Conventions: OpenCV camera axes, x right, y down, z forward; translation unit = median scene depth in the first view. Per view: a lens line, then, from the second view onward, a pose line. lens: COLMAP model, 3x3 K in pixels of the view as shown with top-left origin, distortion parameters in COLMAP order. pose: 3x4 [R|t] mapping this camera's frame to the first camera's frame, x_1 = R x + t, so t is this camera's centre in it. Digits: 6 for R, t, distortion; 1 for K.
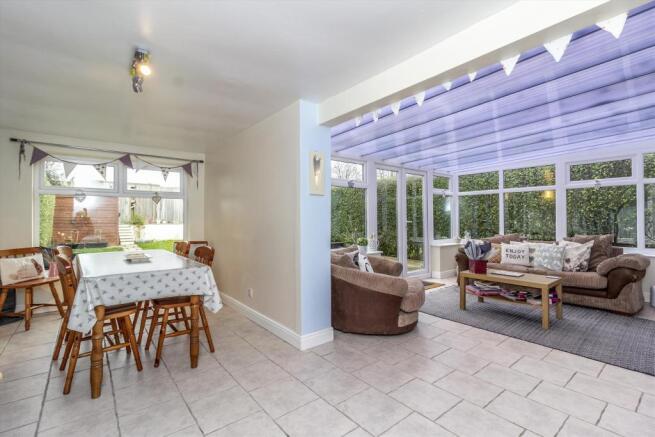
lens RADIAL K [[300.1, 0, 327.8], [0, 300.1, 218.2], [0, 0, 1]] dist [0.002562, 0.000553]
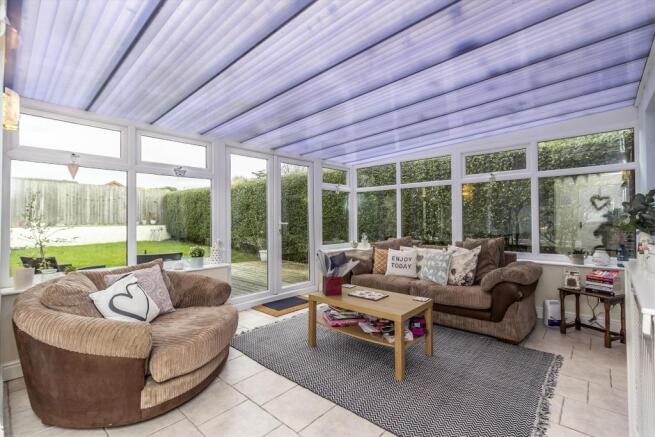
lens RADIAL K [[300.1, 0, 327.7], [0, 300.1, 219.0], [0, 0, 1]] dist [0.002562, 0.000553]
pose [[0.988464, -0.003653, 0.151414, 0.335195], [0.003705, 0.999993, -0.000060, 0.000968], [-0.151413, 0.000620, 0.988470, 0.253969]]
